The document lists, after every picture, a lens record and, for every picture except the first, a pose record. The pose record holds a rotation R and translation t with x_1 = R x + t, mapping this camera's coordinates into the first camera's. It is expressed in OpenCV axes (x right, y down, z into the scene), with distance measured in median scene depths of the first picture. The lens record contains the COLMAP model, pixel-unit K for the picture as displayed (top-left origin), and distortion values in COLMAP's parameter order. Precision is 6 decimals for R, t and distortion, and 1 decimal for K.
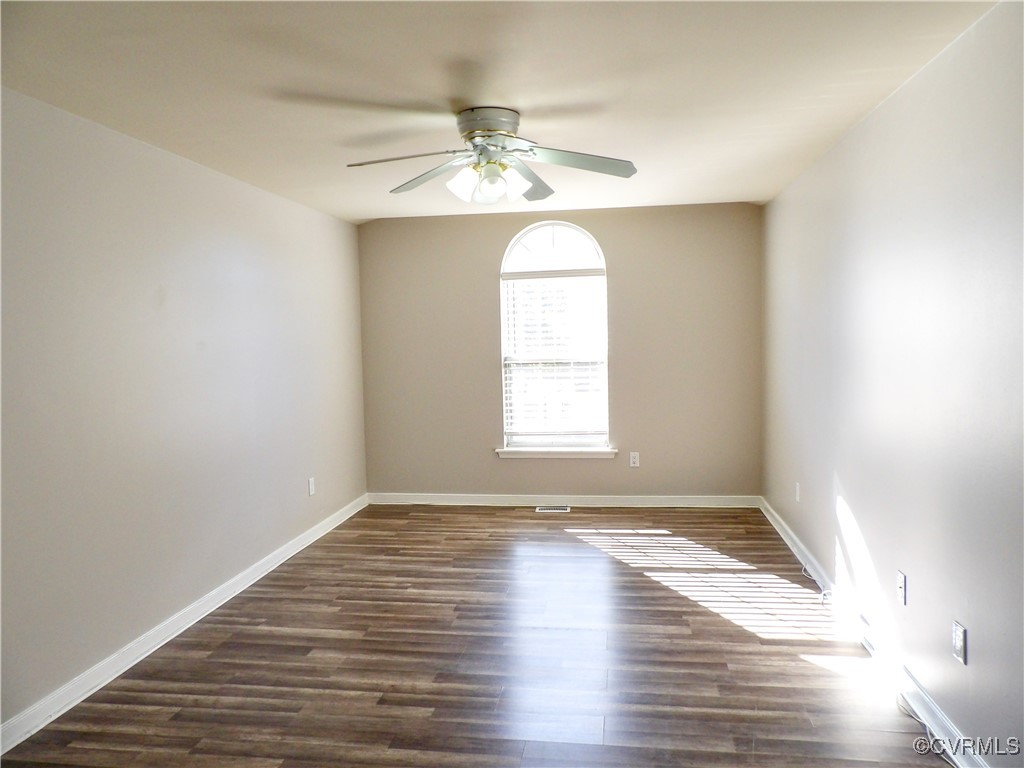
lens RADIAL K [[737.7, 0, 512.4], [0, 737.7, 384.1], [0, 0, 1]] dist [-0.032999, 0.035497]
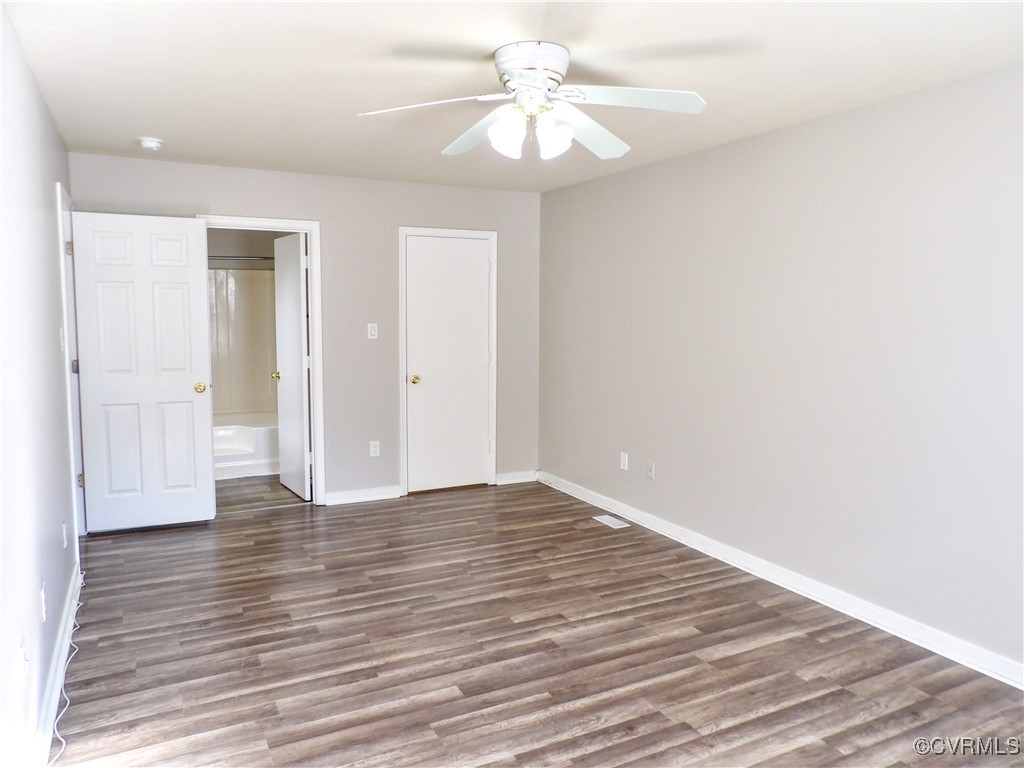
lens RADIAL K [[737.7, 0, 512.3], [0, 737.7, 383.4], [0, 0, 1]] dist [-0.032999, 0.035497]
pose [[-0.814627, 0.077359, -0.574802, 0.512121], [-0.026364, 0.985101, 0.169943, -0.130033], [0.579385, 0.153594, -0.800451, 1.758112]]
